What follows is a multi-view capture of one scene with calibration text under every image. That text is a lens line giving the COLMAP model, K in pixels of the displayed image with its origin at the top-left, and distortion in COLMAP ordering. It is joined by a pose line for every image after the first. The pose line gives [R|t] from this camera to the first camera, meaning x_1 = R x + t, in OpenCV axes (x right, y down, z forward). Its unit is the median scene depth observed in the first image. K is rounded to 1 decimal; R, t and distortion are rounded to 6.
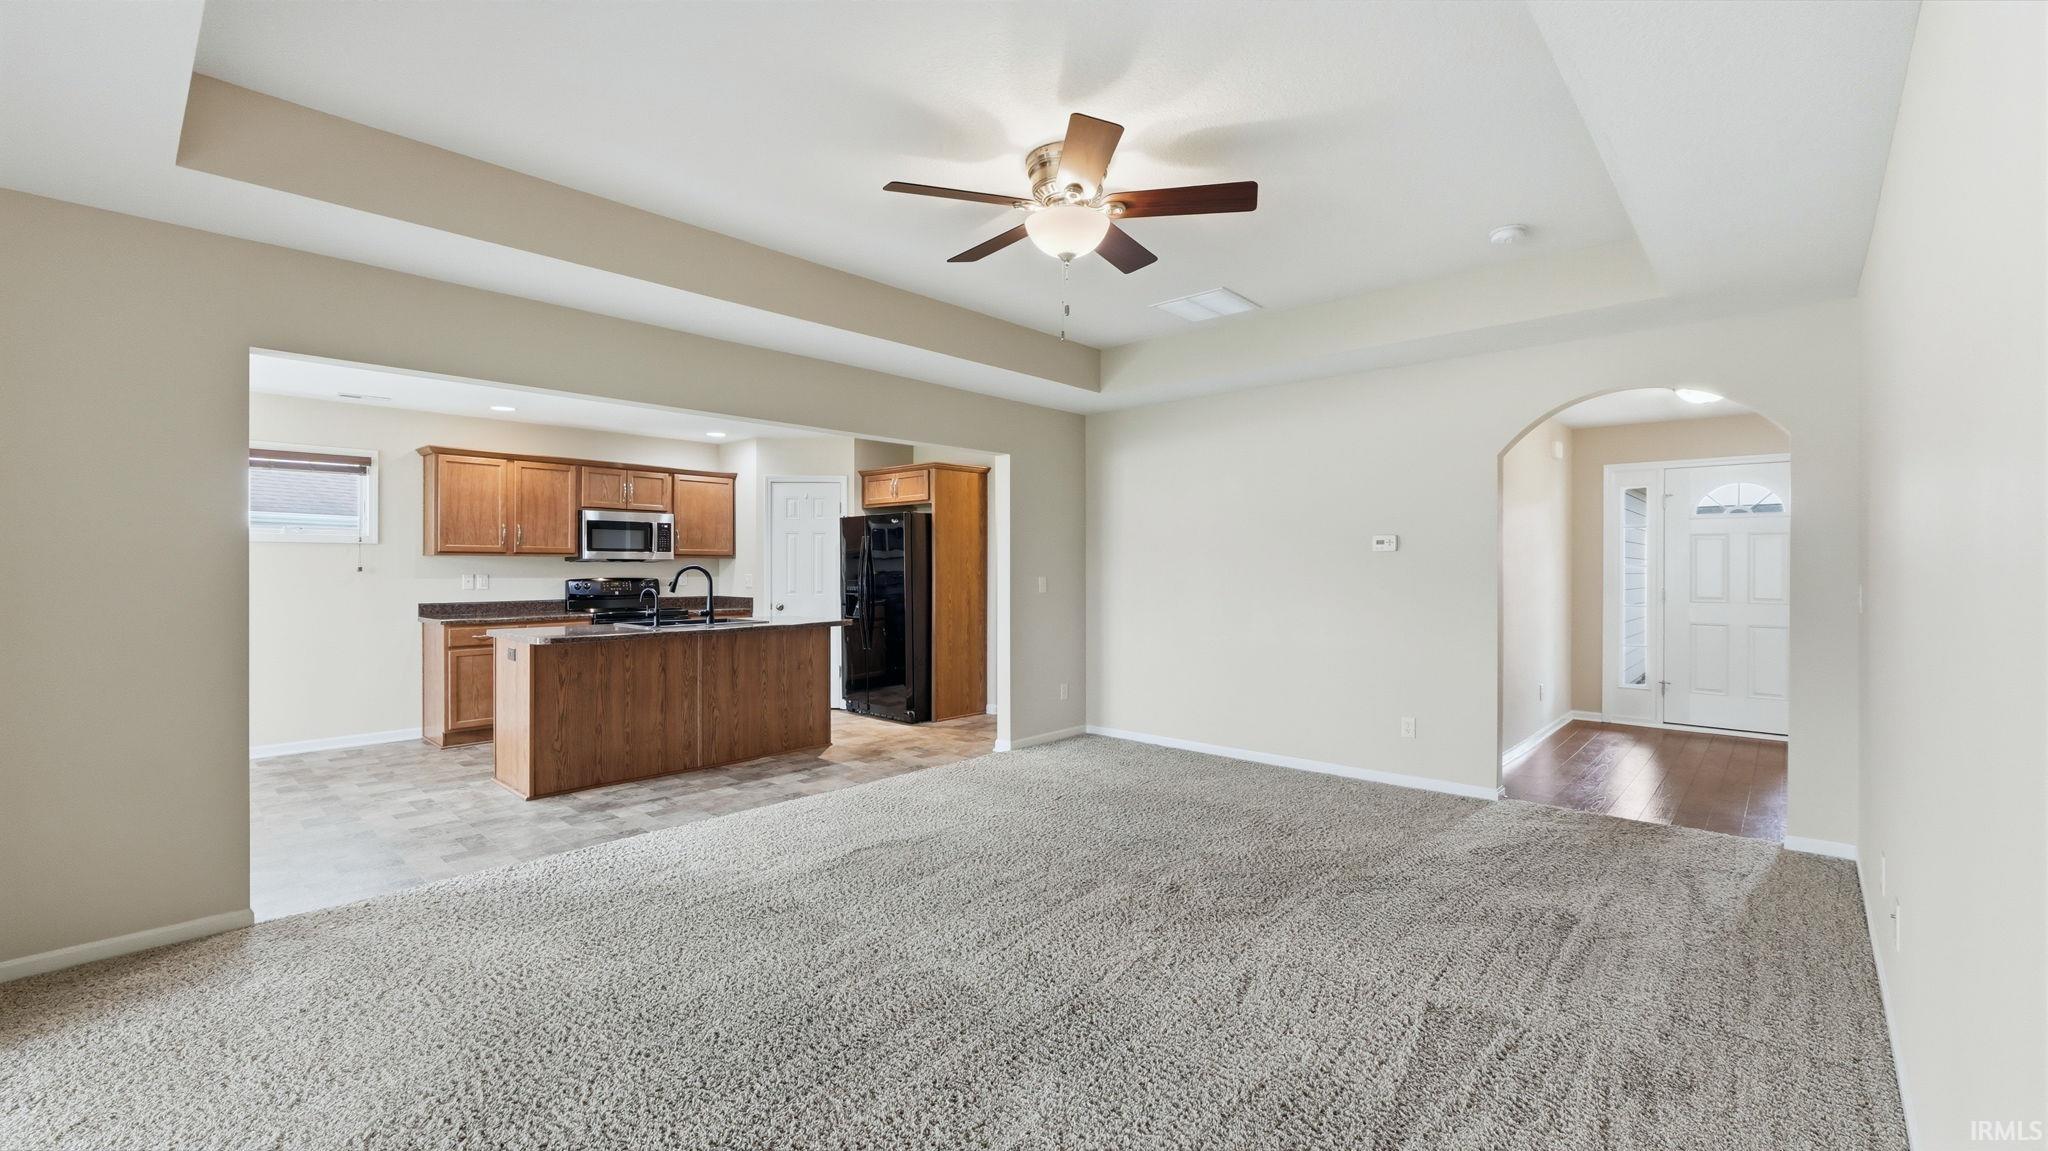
lens RADIAL K [[865.5, 0, 1050.2], [0, 865.5, 576.0], [0, 0, 1]] dist [-0.005046, 0.001005]
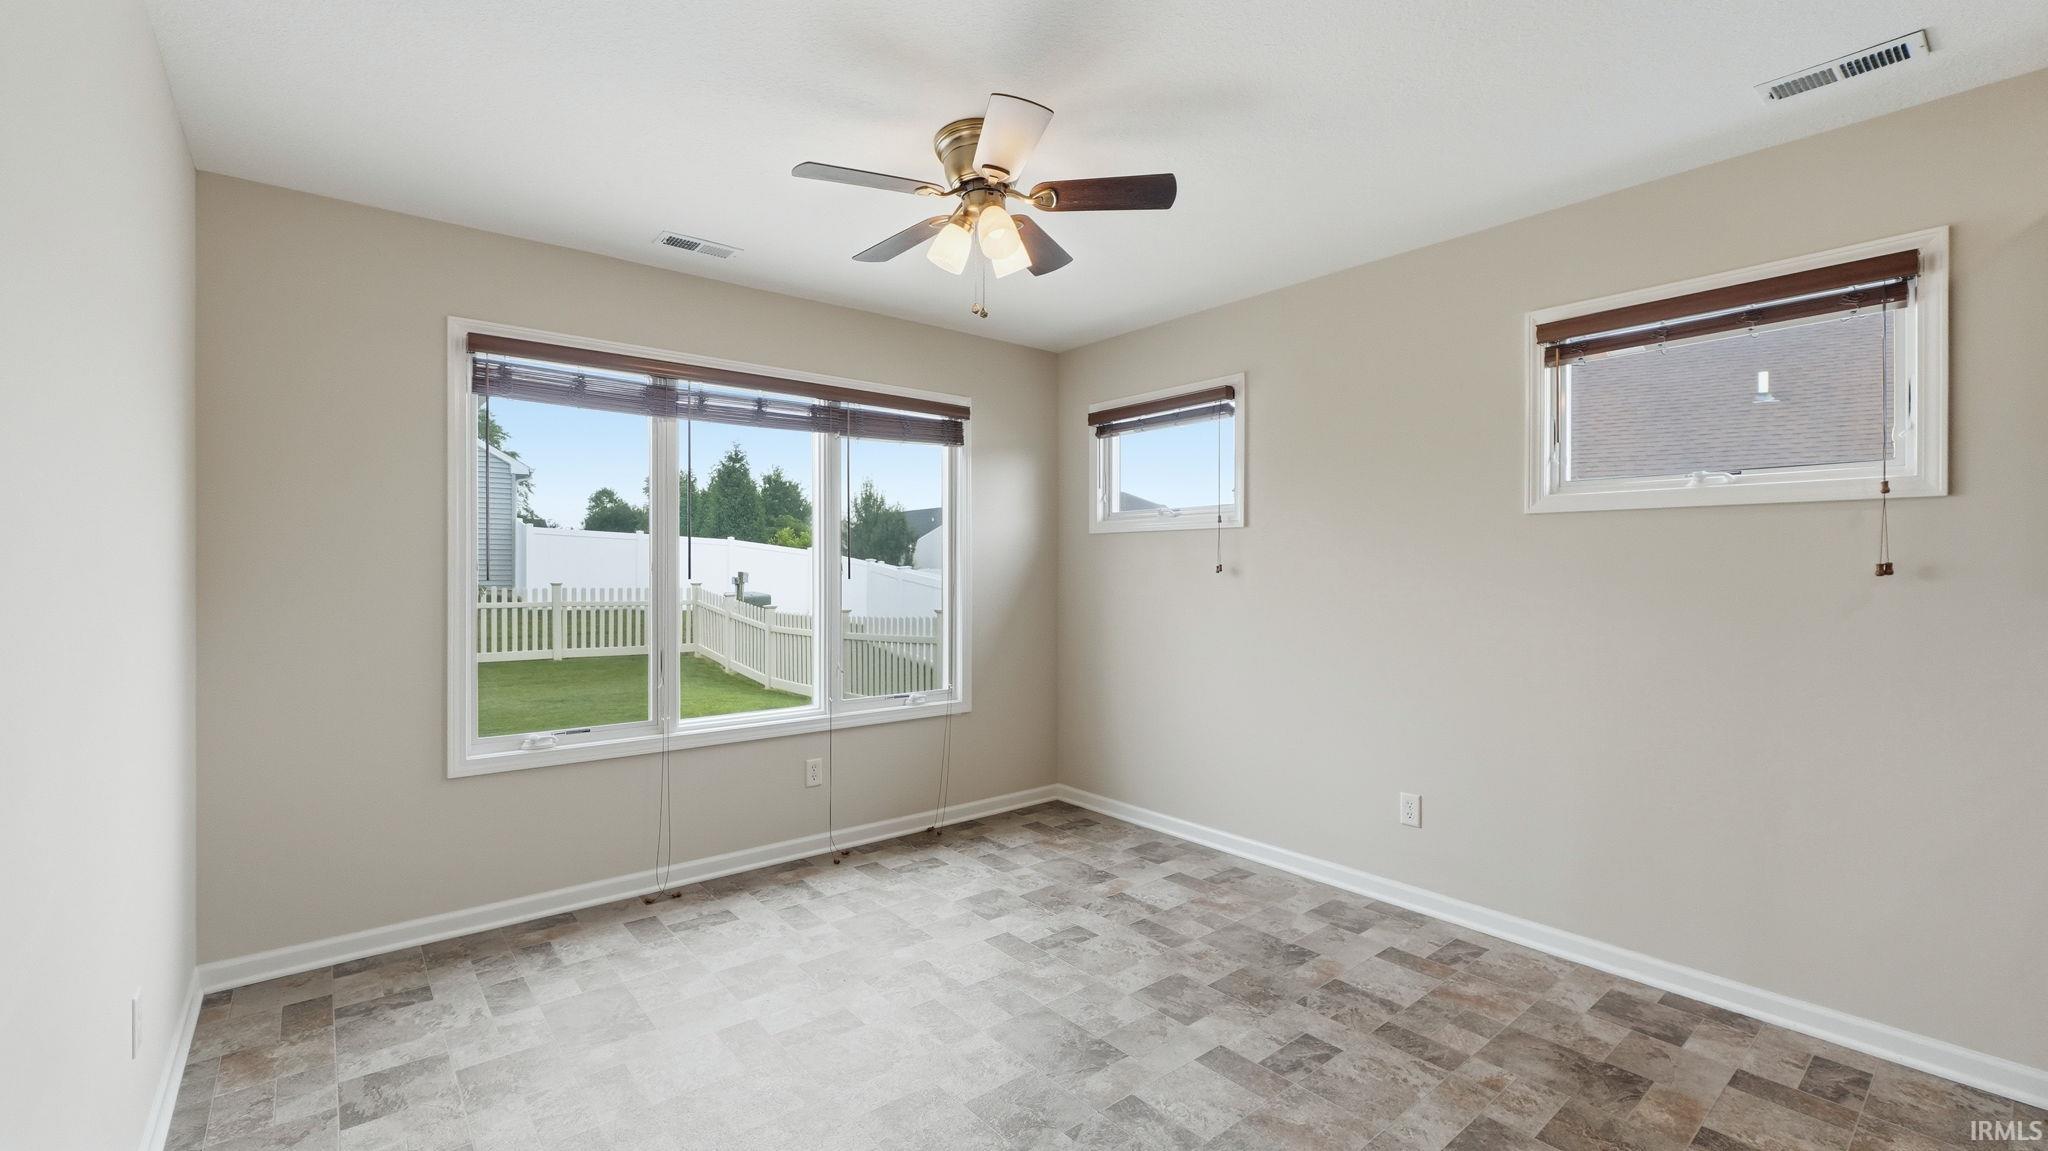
lens RADIAL K [[865.5, 0, 993.9], [0, 865.5, 568.2], [0, 0, 1]] dist [-0.005046, 0.001005]
pose [[-0.160591, 0.001546, -0.987020, -0.351437], [-0.012281, 0.999918, 0.003564, -0.005209], [0.986945, 0.012694, -0.160559, 0.627989]]
